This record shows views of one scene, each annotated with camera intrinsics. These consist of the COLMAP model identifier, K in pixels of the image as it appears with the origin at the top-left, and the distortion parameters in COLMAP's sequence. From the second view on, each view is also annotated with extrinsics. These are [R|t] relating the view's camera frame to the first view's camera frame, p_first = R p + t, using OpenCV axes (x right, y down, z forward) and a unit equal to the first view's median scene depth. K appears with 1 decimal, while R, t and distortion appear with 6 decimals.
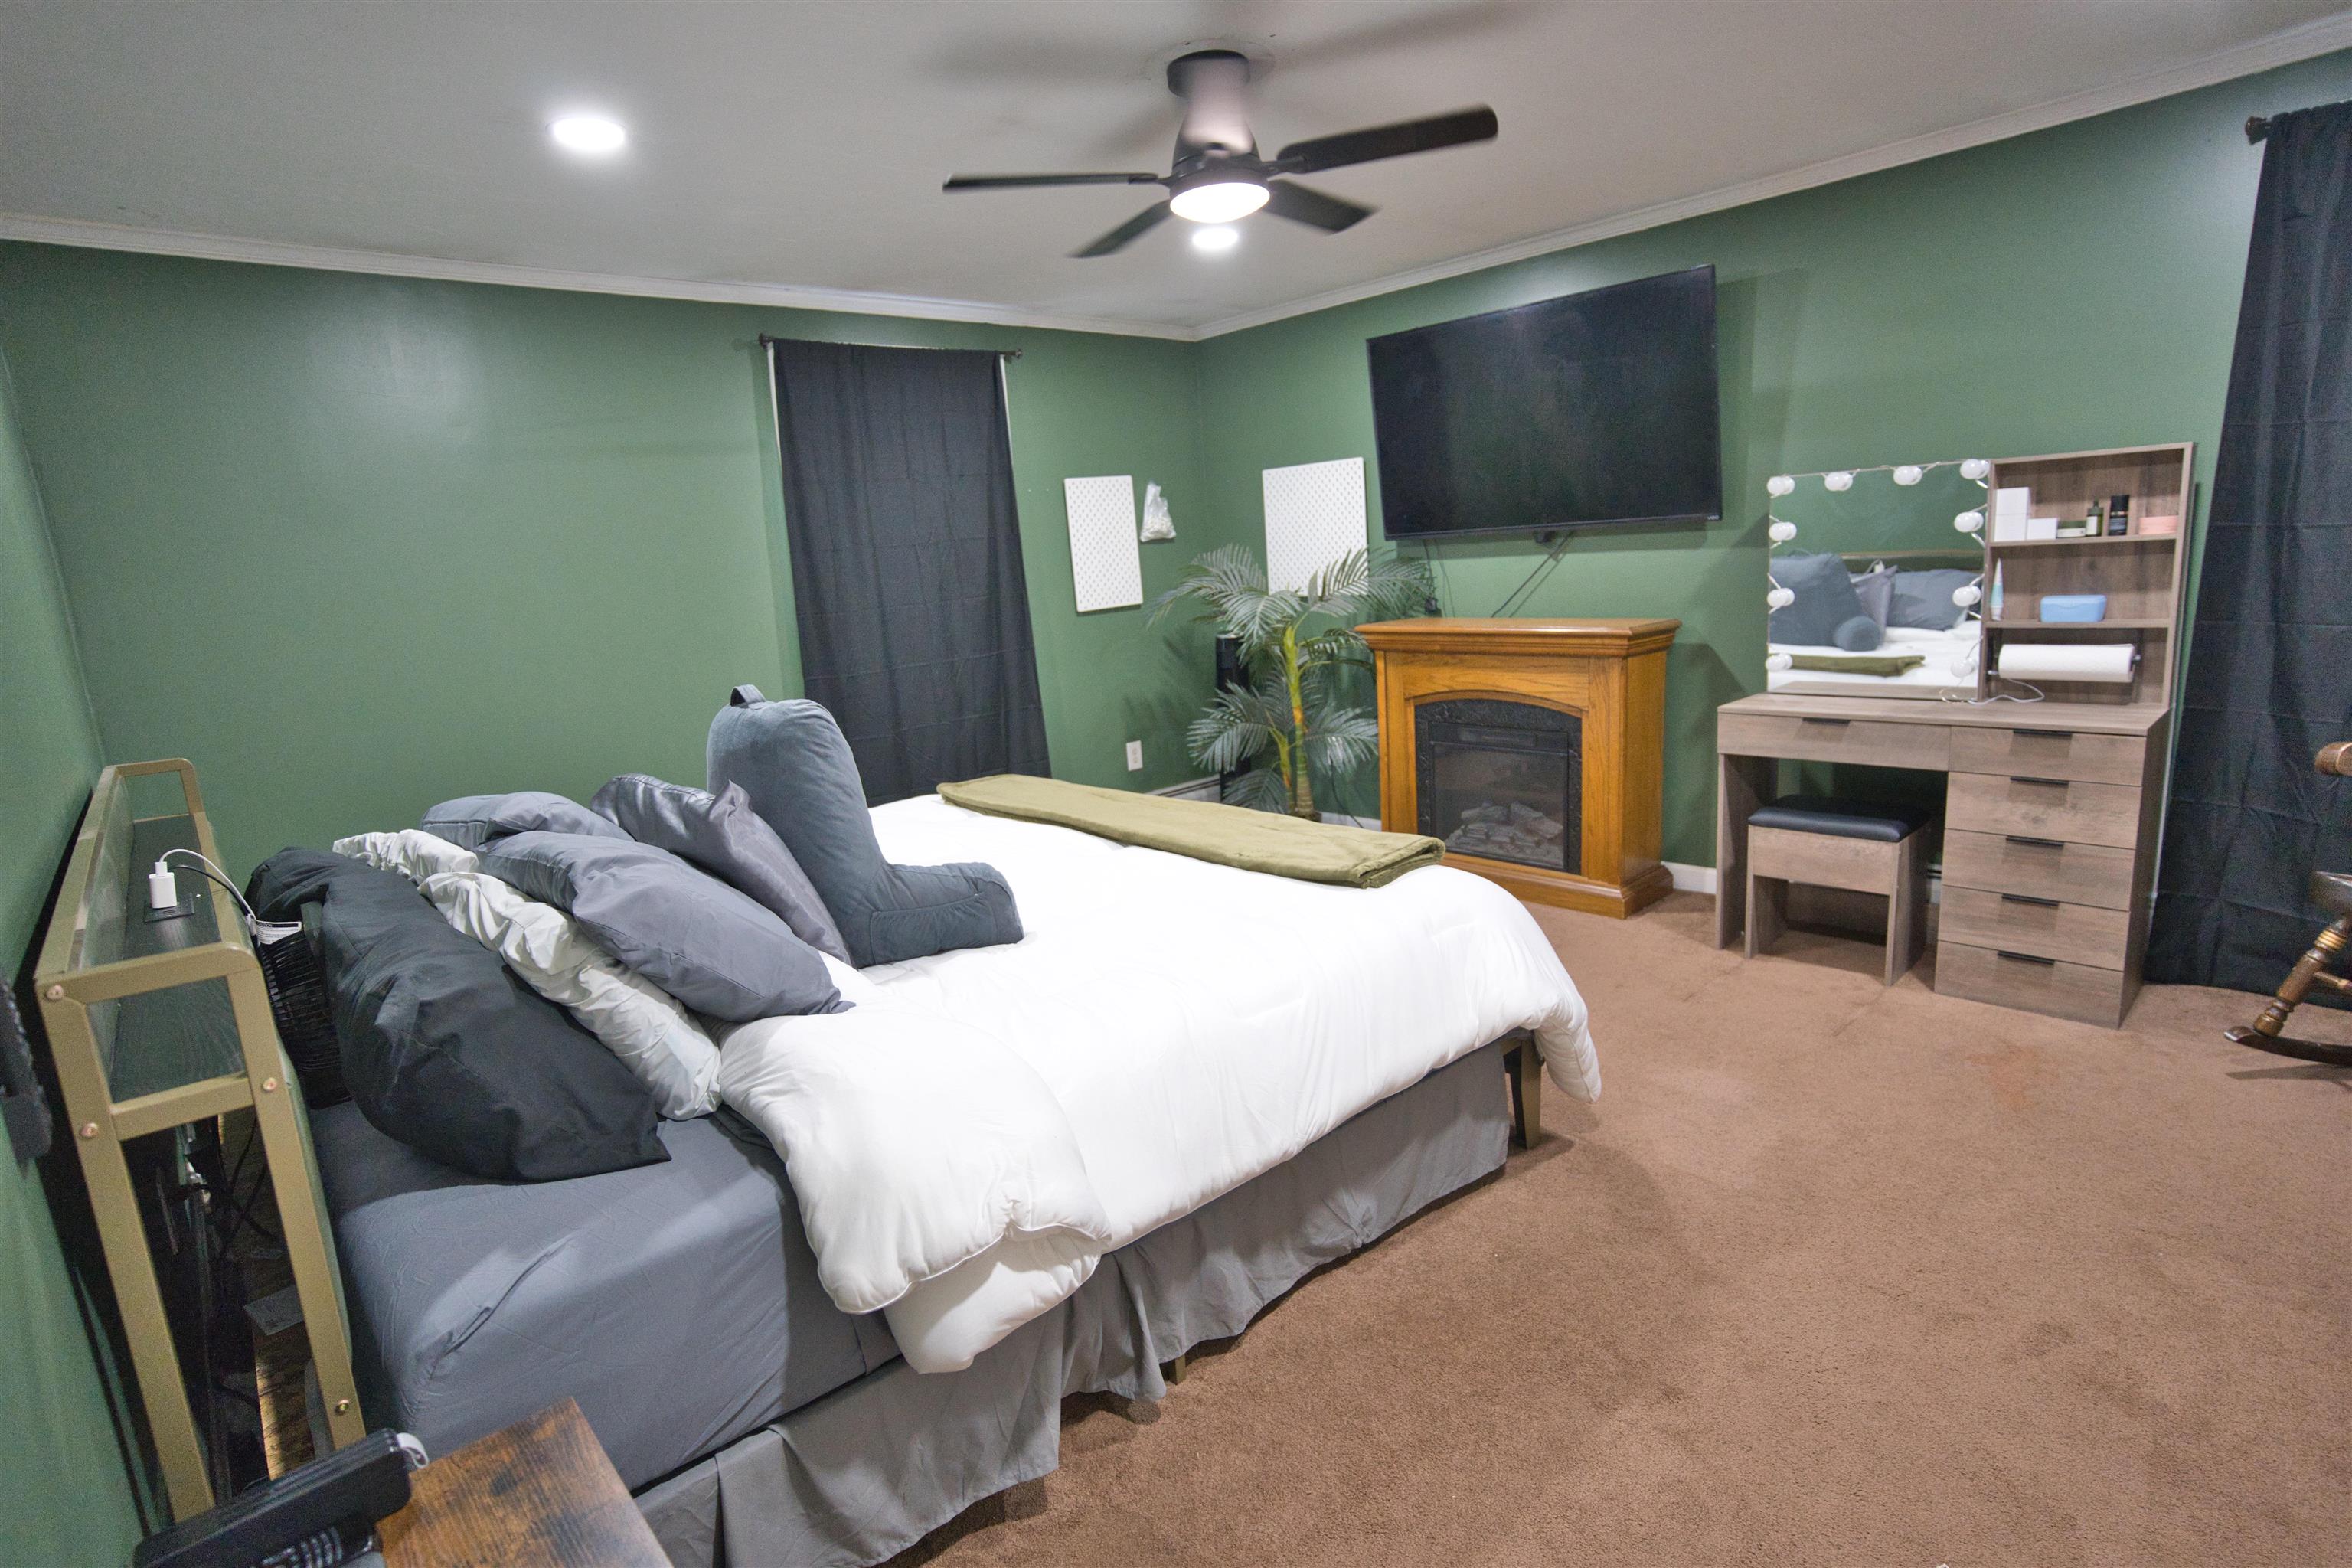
lens RADIAL K [[1179.1, 0, 1176.0], [0, 1179.1, 784.0], [0, 0, 1]] dist [-0.088132, 0.049761]
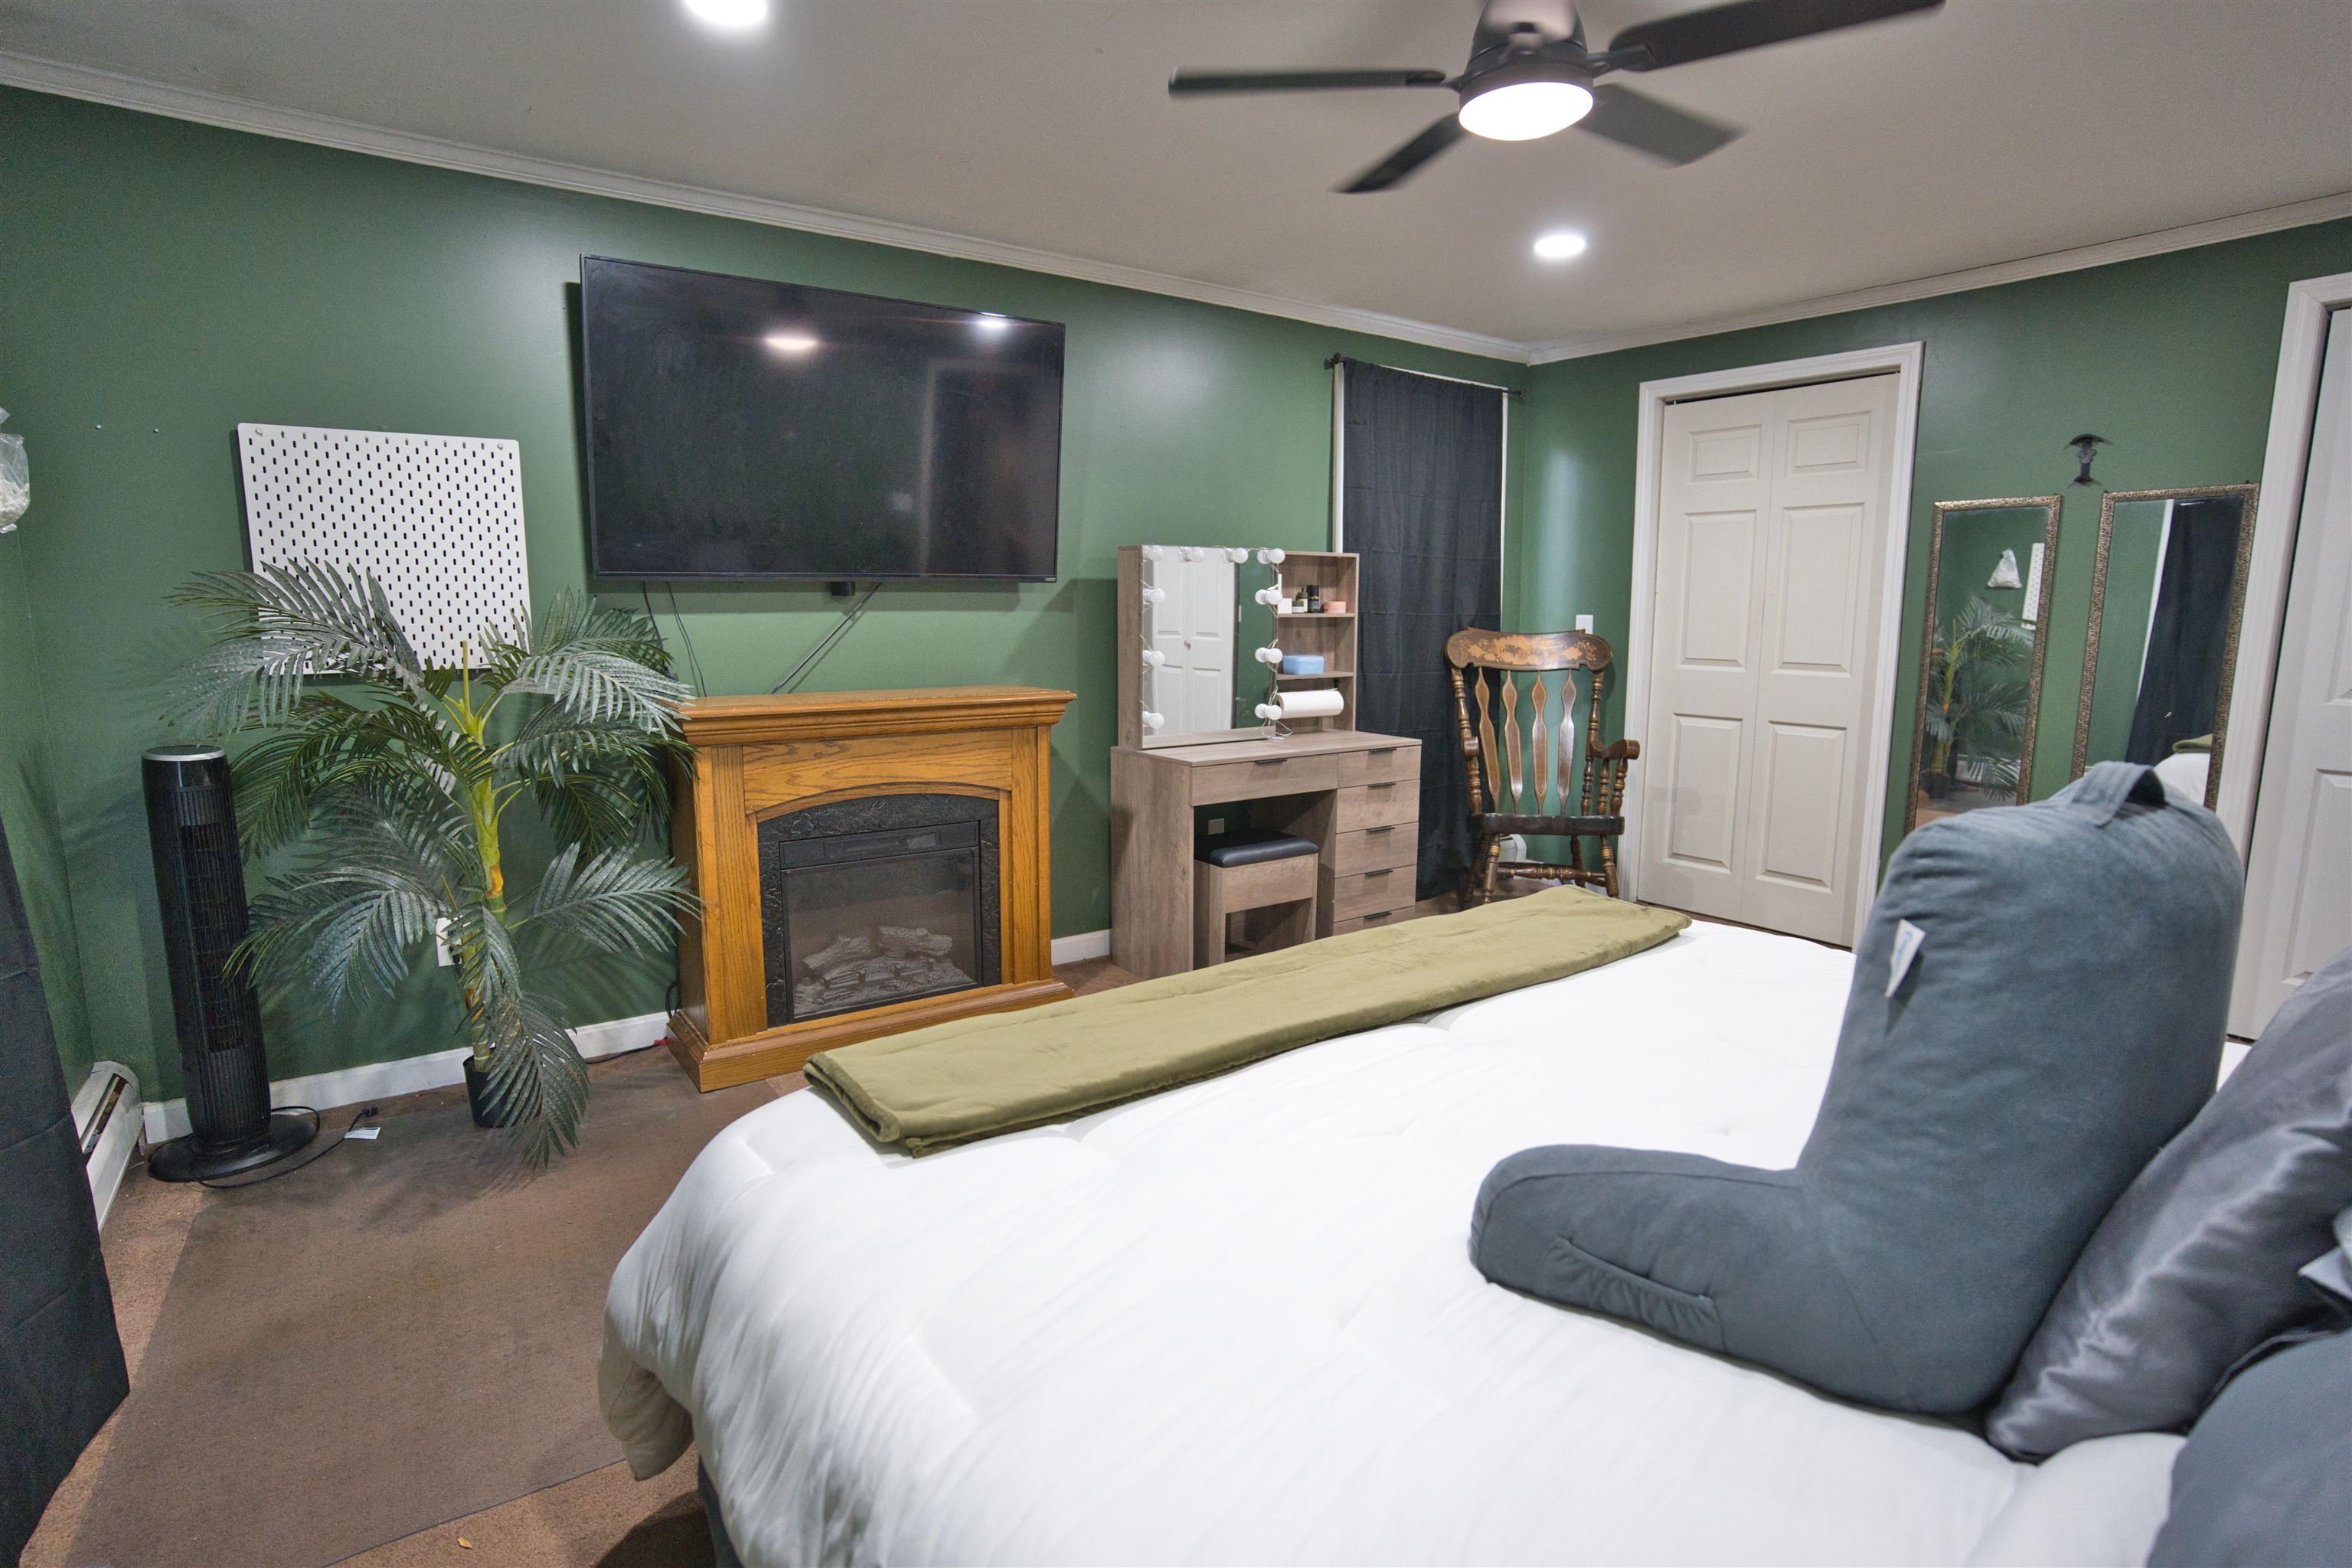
lens RADIAL K [[1179.1, 0, 1176.0], [0, 1179.1, 784.0], [0, 0, 1]] dist [-0.088132, 0.049761]
pose [[0.115045, -0.085274, 0.989693, -0.500090], [0.178844, 0.981806, 0.063805, -0.101615], [-0.977128, 0.169660, 0.128203, 0.771253]]
